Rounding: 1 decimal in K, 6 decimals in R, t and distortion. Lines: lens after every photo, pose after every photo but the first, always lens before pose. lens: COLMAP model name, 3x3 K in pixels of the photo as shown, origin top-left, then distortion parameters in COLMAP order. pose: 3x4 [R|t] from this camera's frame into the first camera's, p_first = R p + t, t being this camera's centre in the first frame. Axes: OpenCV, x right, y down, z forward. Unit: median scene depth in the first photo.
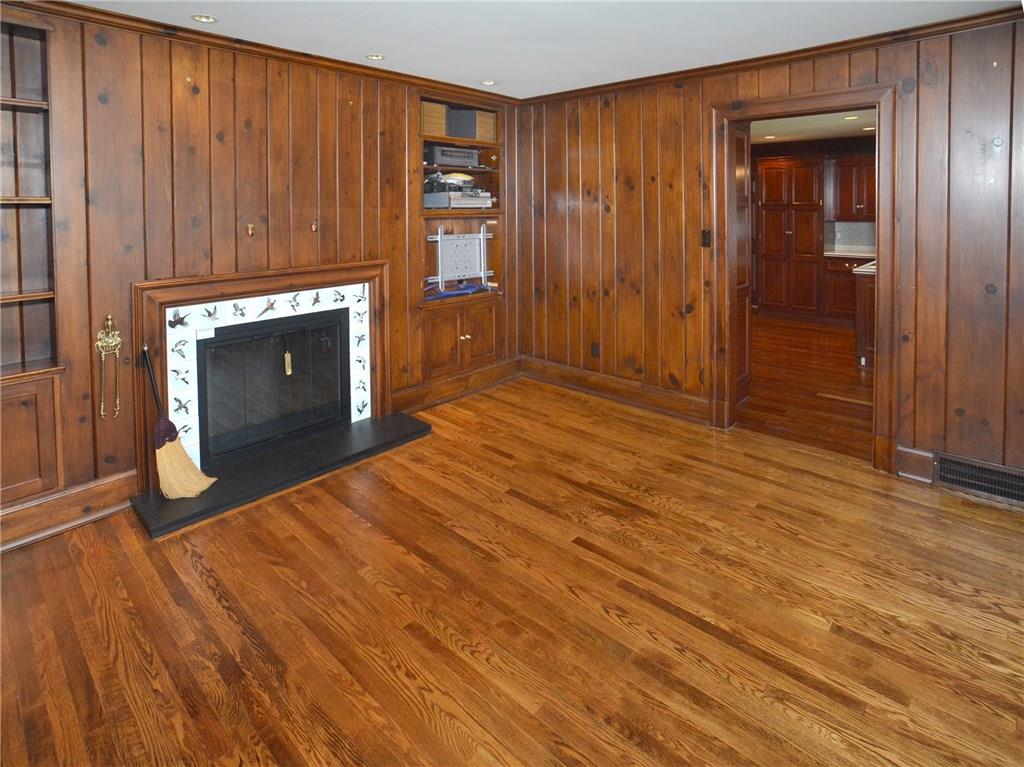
lens RADIAL K [[532.7, 0, 512.0], [0, 532.7, 383.5], [0, 0, 1]] dist [0.001821, 0.000216]
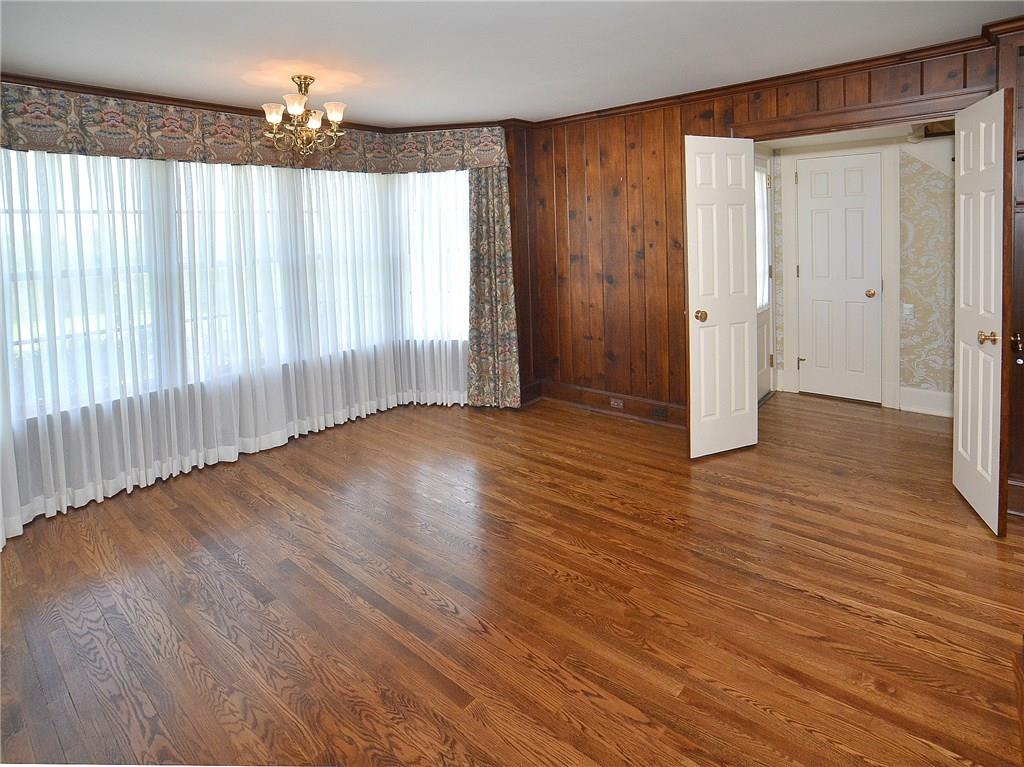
lens RADIAL K [[532.7, 0, 512.0], [0, 532.7, 383.5], [0, 0, 1]] dist [0.001821, 0.000216]
pose [[-0.998396, 0.047944, -0.030108, 0.076844], [0.022564, 0.824733, 0.565072, -0.587284], [0.051923, 0.563486, -0.824492, 1.701592]]
